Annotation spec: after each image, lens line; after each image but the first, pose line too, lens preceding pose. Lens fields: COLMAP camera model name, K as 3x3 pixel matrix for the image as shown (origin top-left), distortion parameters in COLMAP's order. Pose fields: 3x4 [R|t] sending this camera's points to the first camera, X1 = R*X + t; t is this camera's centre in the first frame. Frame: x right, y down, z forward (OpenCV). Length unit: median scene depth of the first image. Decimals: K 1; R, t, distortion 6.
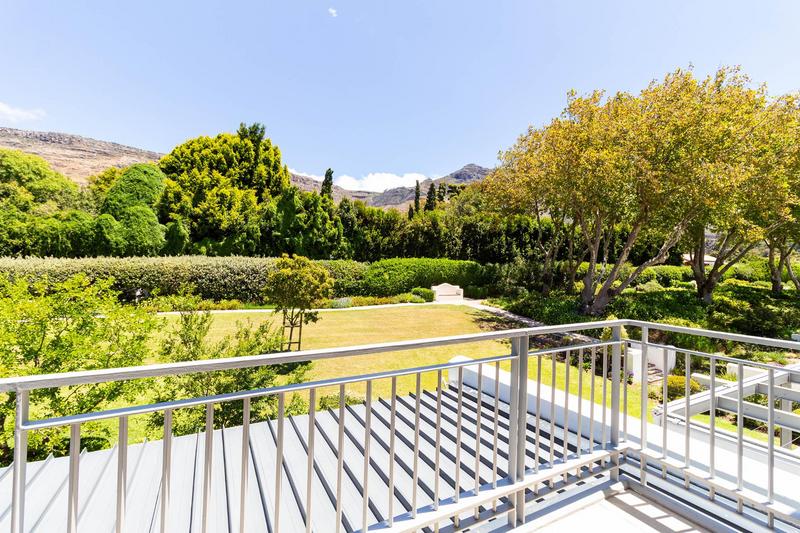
lens RADIAL K [[363.6, 0, 400.6], [0, 363.6, 265.0], [0, 0, 1]] dist [0.001827, -0.000125]
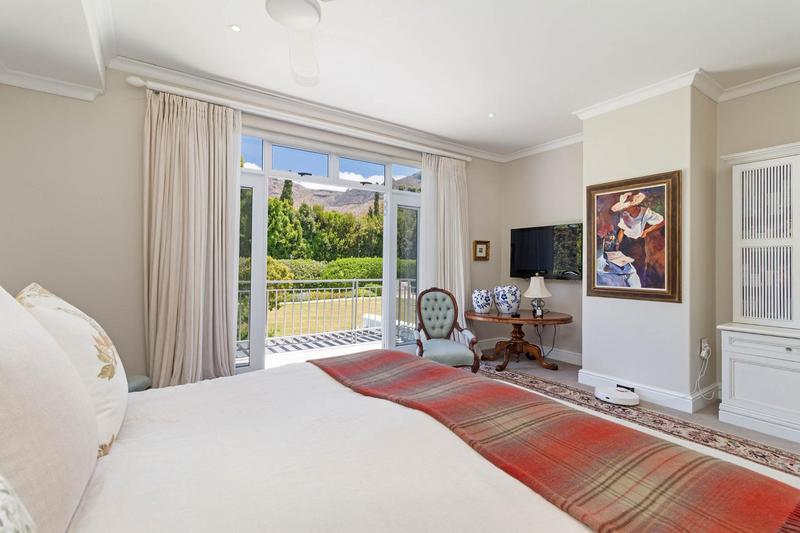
lens RADIAL K [[363.6, 0, 403.1], [0, 363.6, 265.1], [0, 0, 1]] dist [0.001827, -0.000125]
pose [[0.994201, -0.003901, 0.107470, 0.029624], [0.003796, 0.999992, 0.001177, 0.003824], [-0.107474, -0.000762, 0.994208, -0.146379]]
